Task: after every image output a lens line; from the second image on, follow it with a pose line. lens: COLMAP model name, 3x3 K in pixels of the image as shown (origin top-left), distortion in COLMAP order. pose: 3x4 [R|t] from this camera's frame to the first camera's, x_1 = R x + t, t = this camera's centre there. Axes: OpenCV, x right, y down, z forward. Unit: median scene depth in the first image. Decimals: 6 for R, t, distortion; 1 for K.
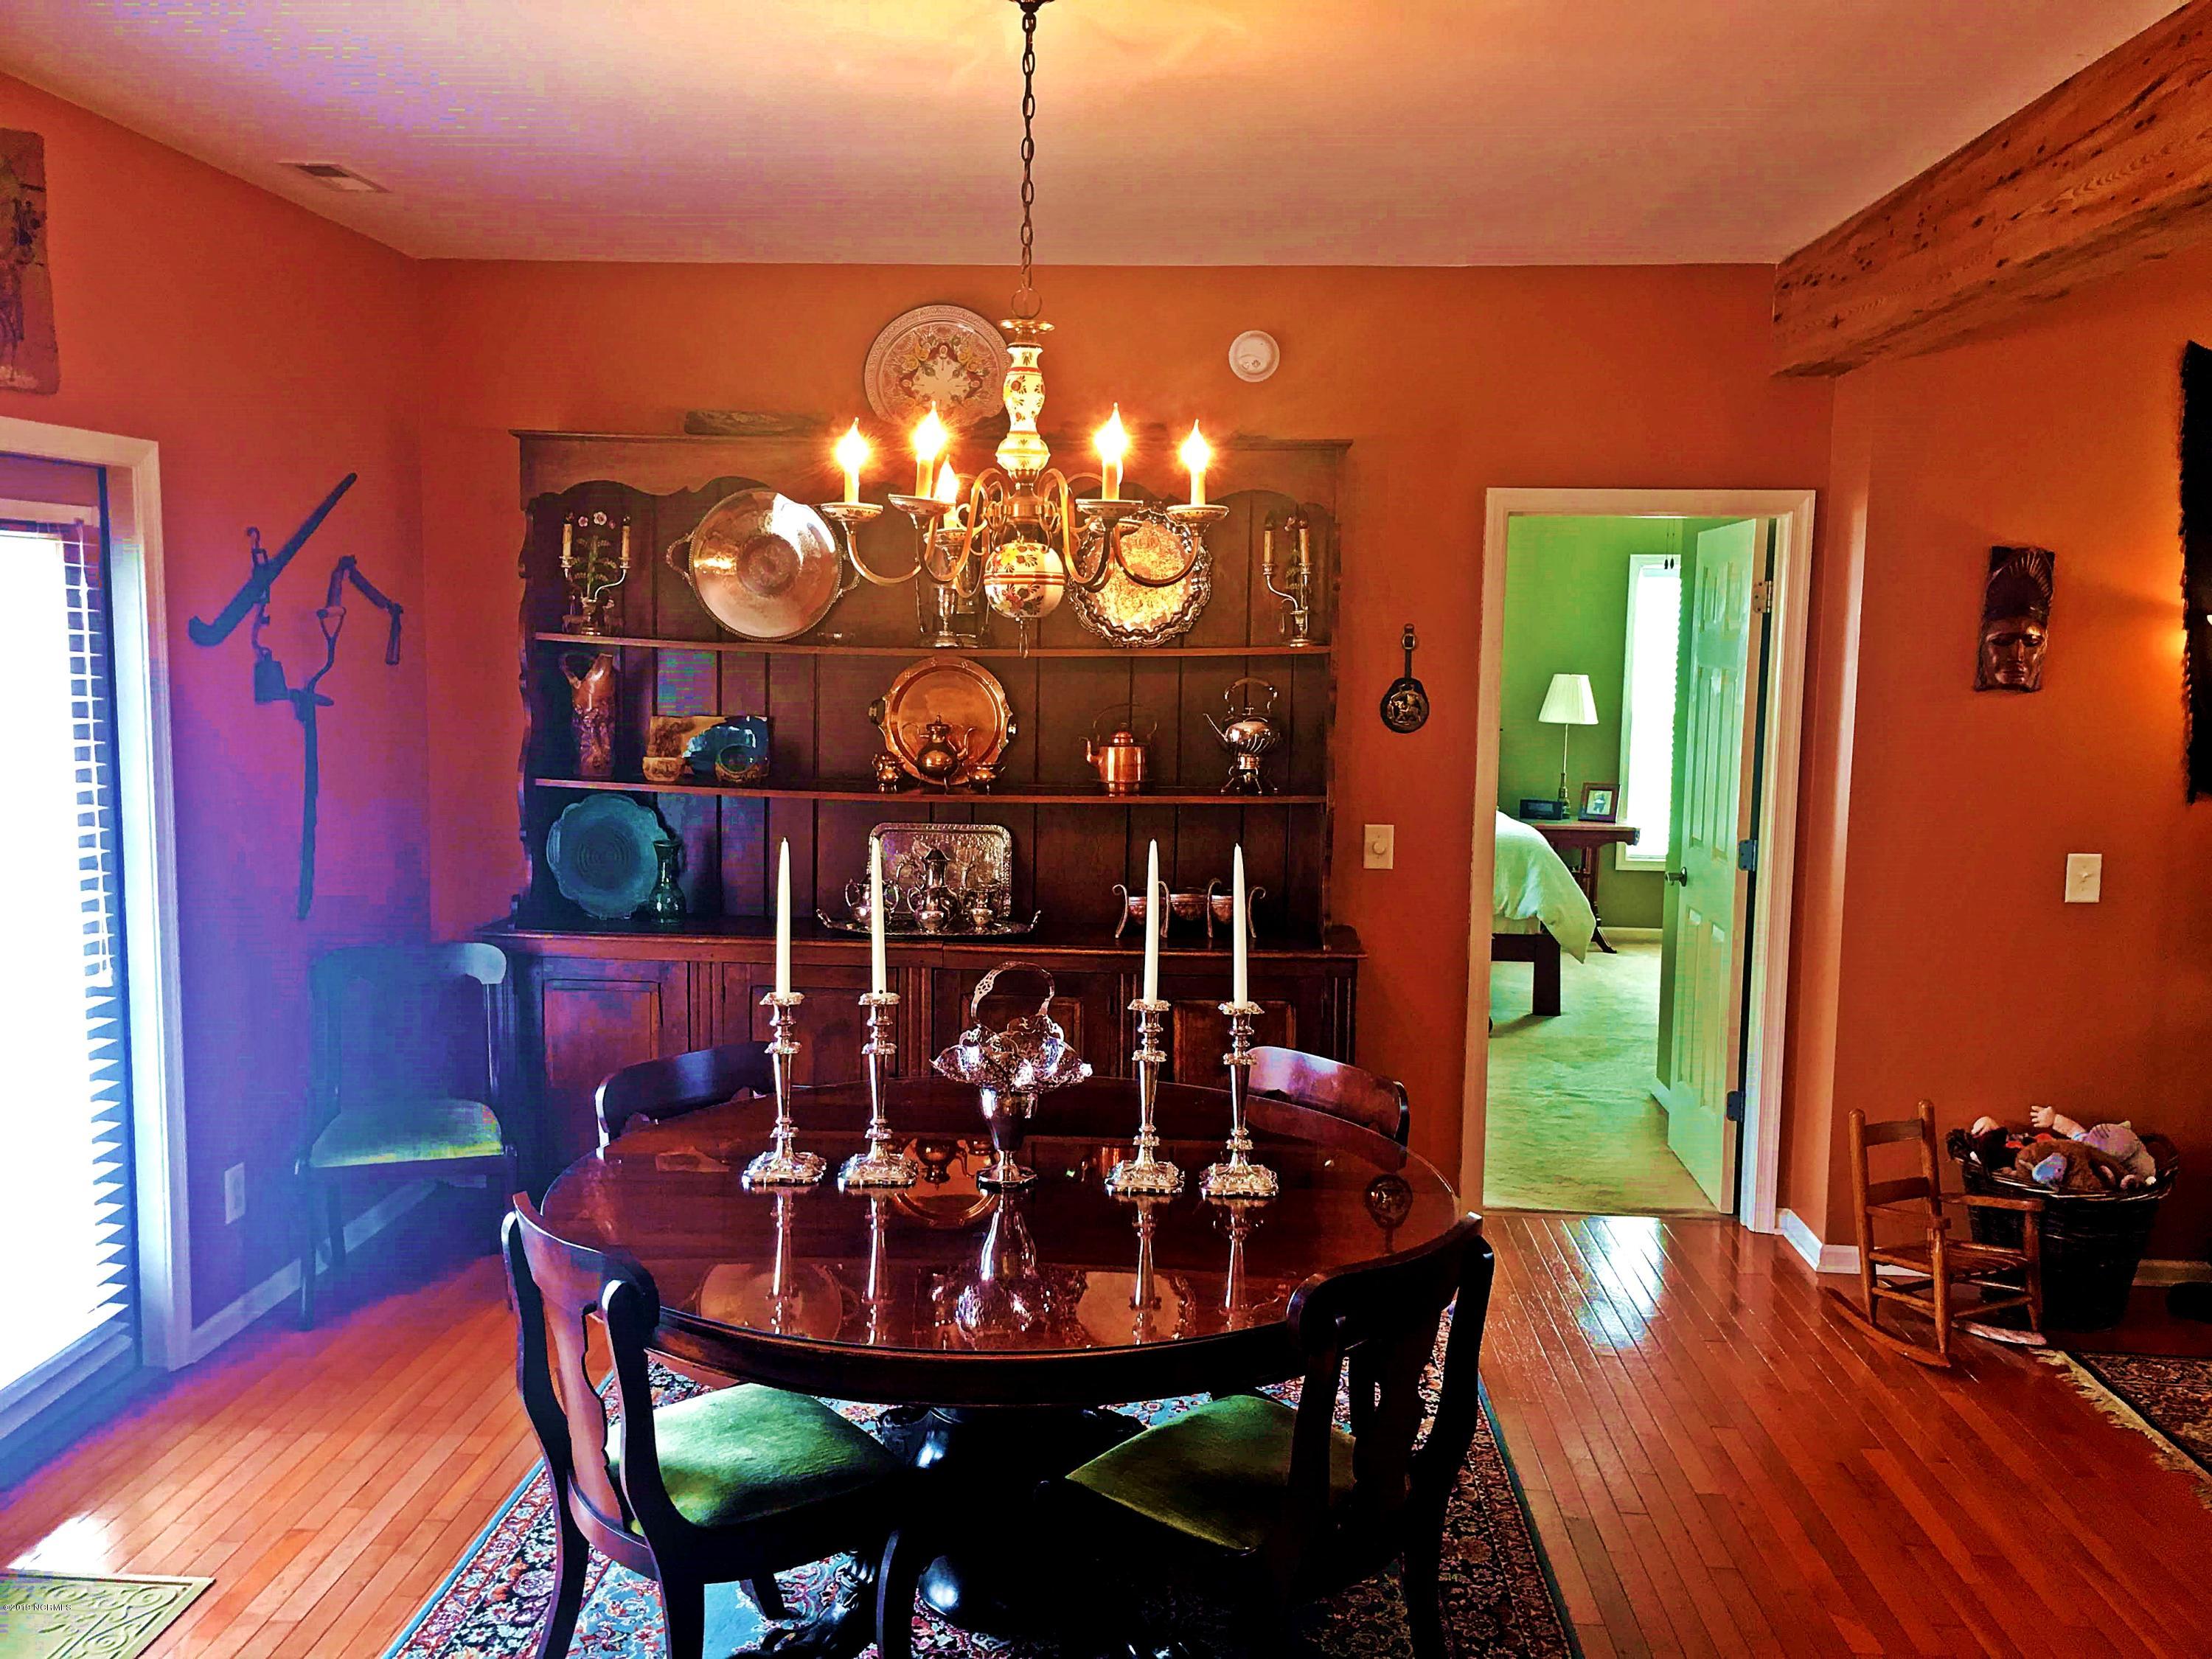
lens RADIAL K [[1872.3, 0, 1086.9], [0, 1872.3, 841.5], [0, 0, 1]] dist [0.031683, -0.042694]
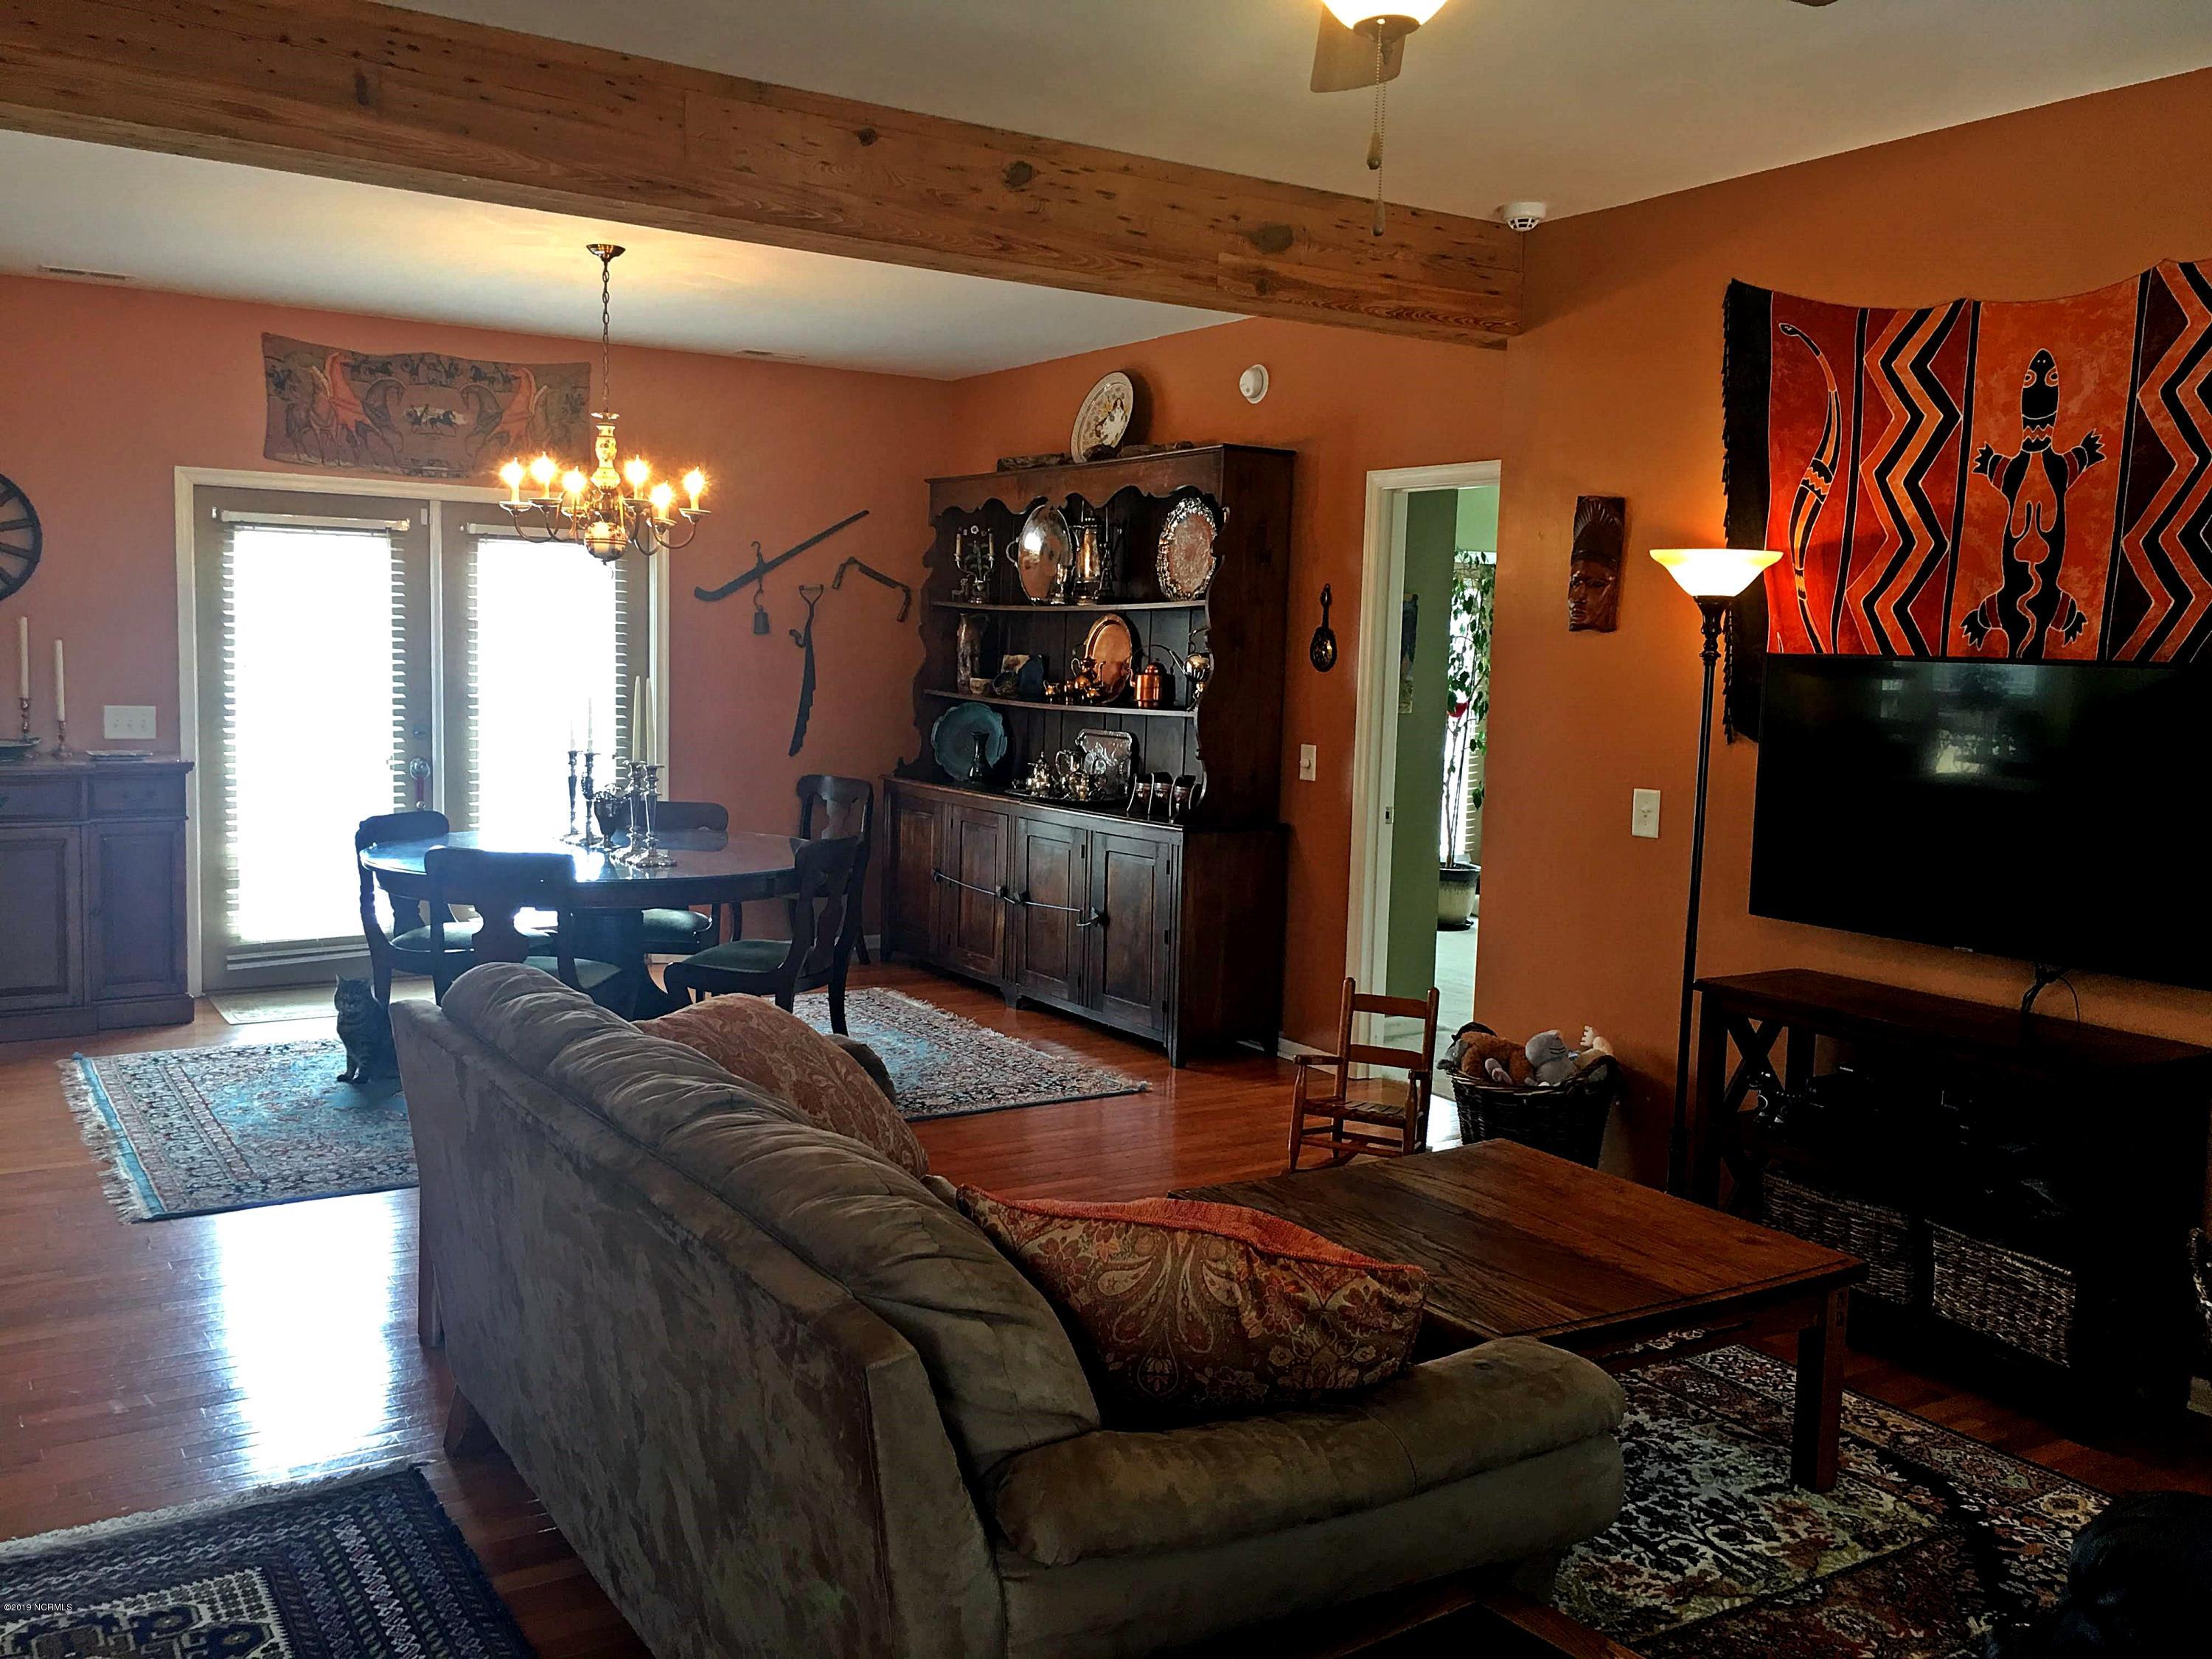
lens RADIAL K [[1872.3, 0, 1084.4], [0, 1872.3, 821.7], [0, 0, 1]] dist [0.031683, -0.042694]
pose [[0.597395, 0.080590, -0.797887, 1.302016], [-0.110887, 0.993682, 0.017343, 0.045086], [0.794244, 0.078115, 0.602557, 0.155692]]
